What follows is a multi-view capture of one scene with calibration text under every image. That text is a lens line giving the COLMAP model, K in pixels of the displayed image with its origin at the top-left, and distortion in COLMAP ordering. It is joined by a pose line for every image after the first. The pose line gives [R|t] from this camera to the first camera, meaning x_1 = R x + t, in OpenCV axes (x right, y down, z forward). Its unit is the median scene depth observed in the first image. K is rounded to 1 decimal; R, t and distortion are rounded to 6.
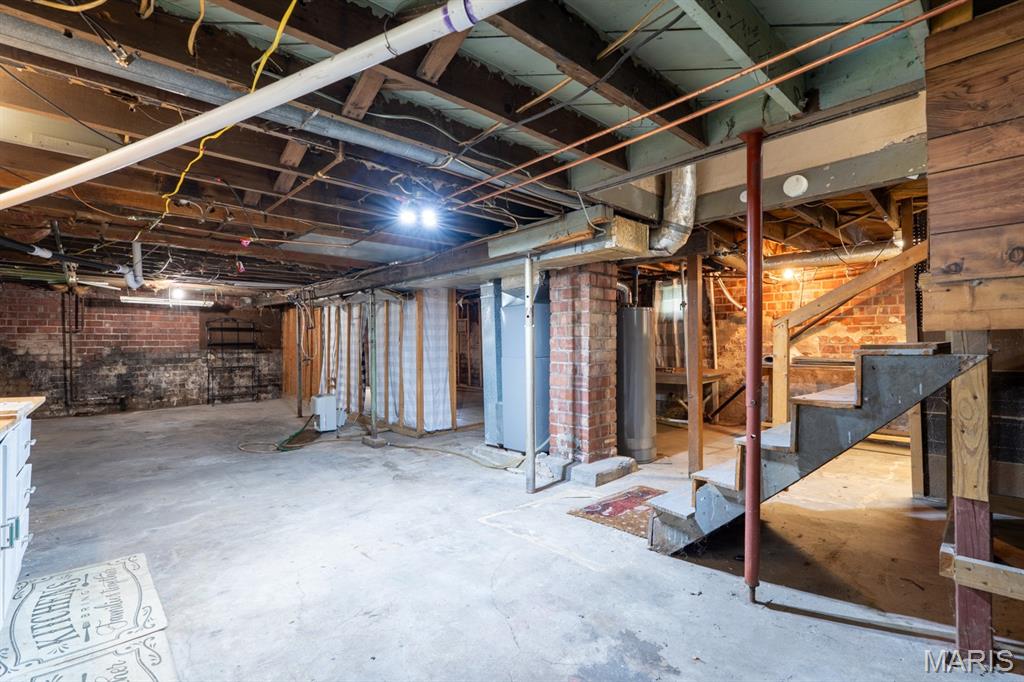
lens RADIAL K [[475.3, 0, 506.5], [0, 475.3, 329.4], [0, 0, 1]] dist [-0.004214, -0.000095]
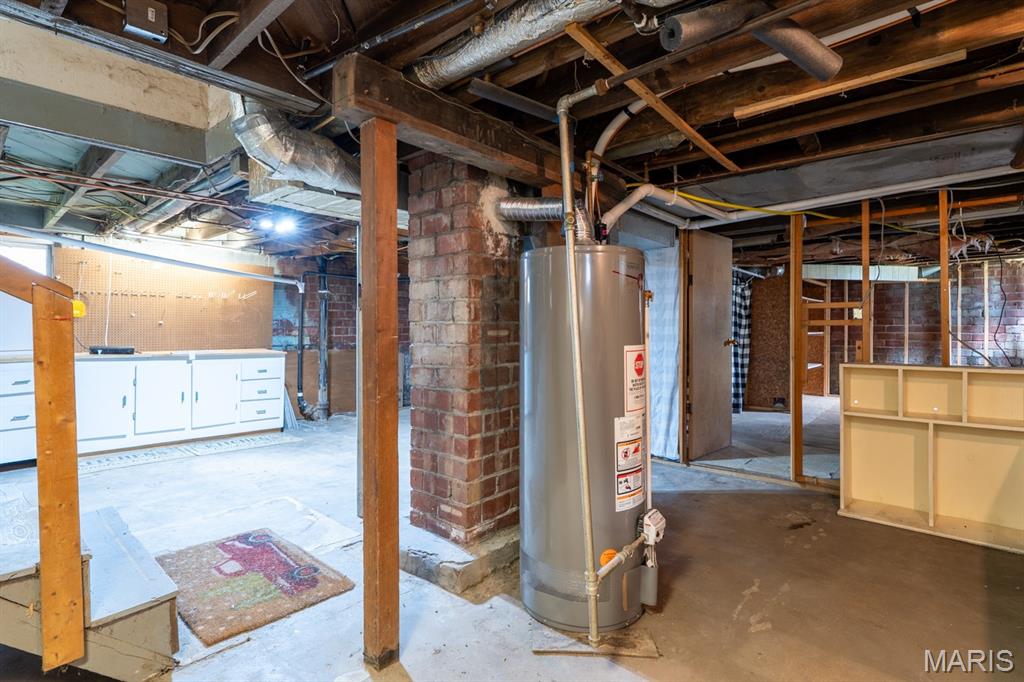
lens RADIAL K [[494.7, 0, 514.1], [0, 494.7, 330.9], [0, 0, 1]] dist [0.001628, 0.000171]
pose [[0.092146, -0.000179, -0.995745, 1.047488], [0.023698, 0.999717, 0.002013, 0.037187], [0.995463, -0.023783, 0.092124, 1.355141]]
